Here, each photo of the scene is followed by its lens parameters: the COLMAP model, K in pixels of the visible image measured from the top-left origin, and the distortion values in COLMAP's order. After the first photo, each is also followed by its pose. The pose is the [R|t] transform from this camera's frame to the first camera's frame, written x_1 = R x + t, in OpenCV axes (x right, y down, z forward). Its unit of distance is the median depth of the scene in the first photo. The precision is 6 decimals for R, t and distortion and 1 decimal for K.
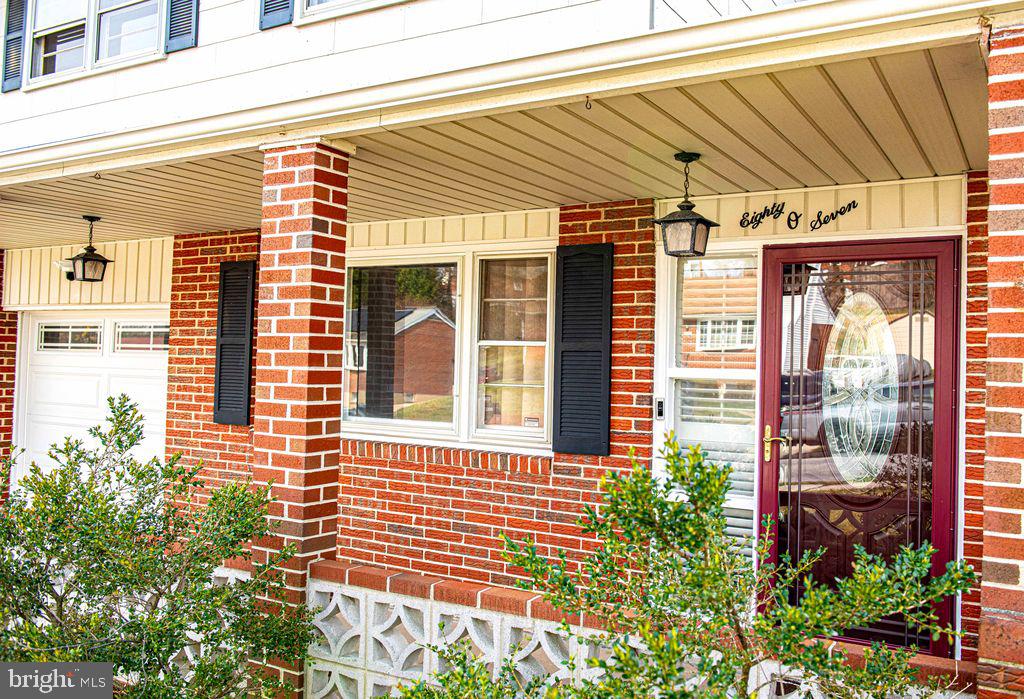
lens RADIAL K [[910.6, 0, 558.1], [0, 910.6, 337.5], [0, 0, 1]] dist [-0.043653, 0.013550]
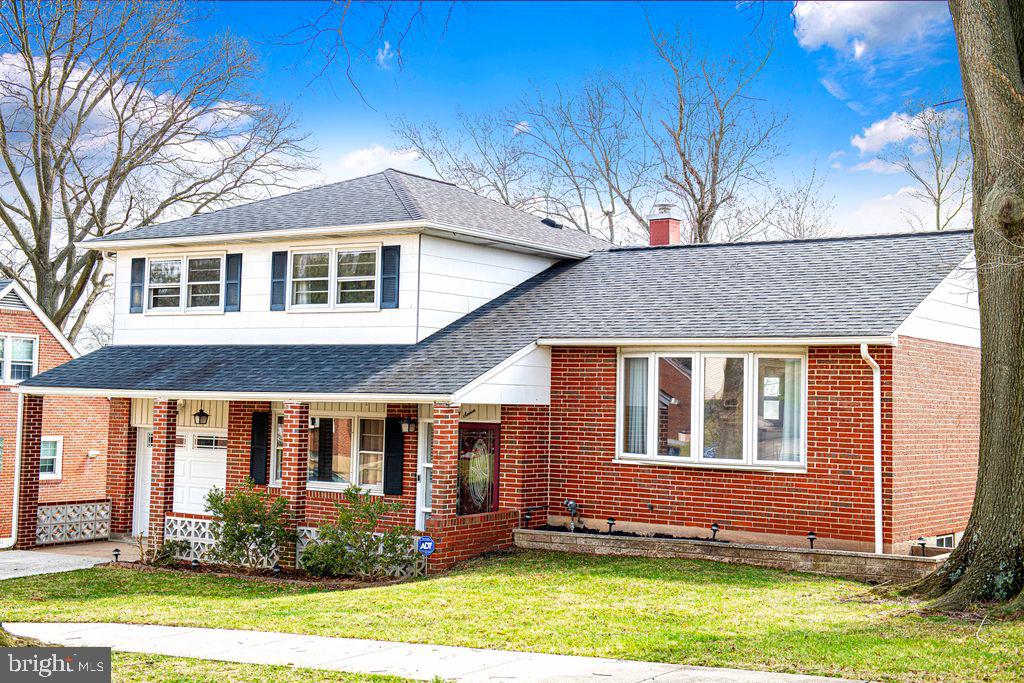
lens RADIAL K [[1379.4, 0, 516.0], [0, 1379.4, 341.1], [0, 0, 1]] dist [0.135163, 0.000000]
pose [[0.996953, -0.001817, -0.077981, 0.654691], [0.000571, 0.999872, -0.015992, -0.242857], [0.078000, 0.015898, 0.996827, -2.844341]]
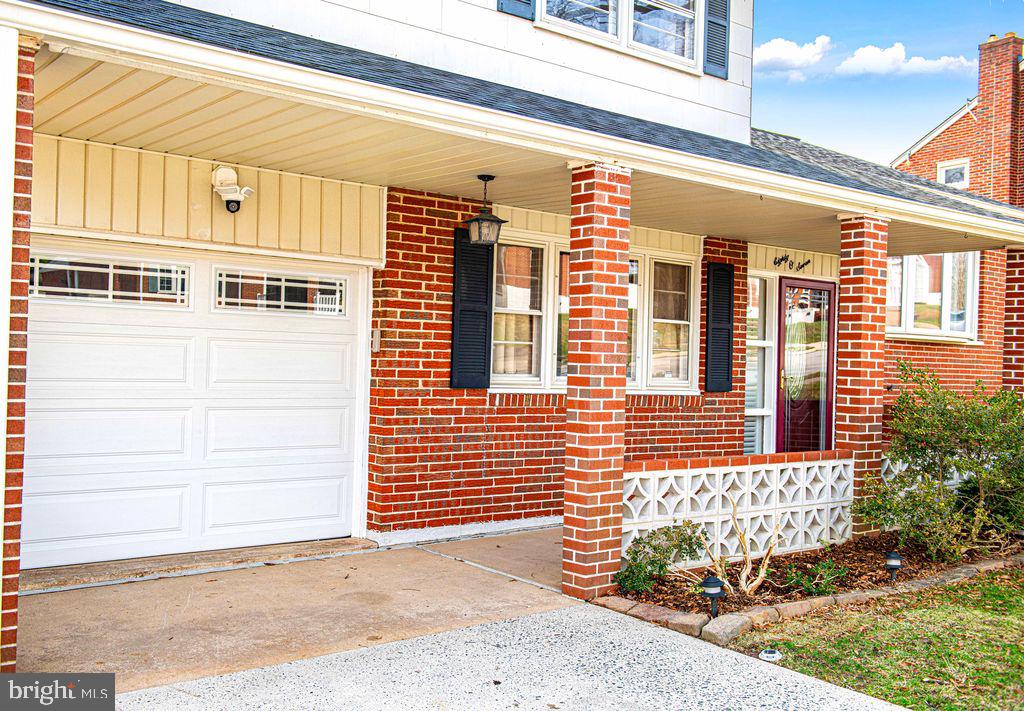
lens RADIAL K [[1014.3, 0, 516.5], [0, 1014.3, 351.3], [0, 0, 1]] dist [0.005389, 0.000000]
pose [[0.364029, -0.005947, 0.931369, -1.649681], [-0.050804, 0.998364, 0.026232, 0.023856], [-0.930001, -0.056867, 0.363131, 0.620373]]
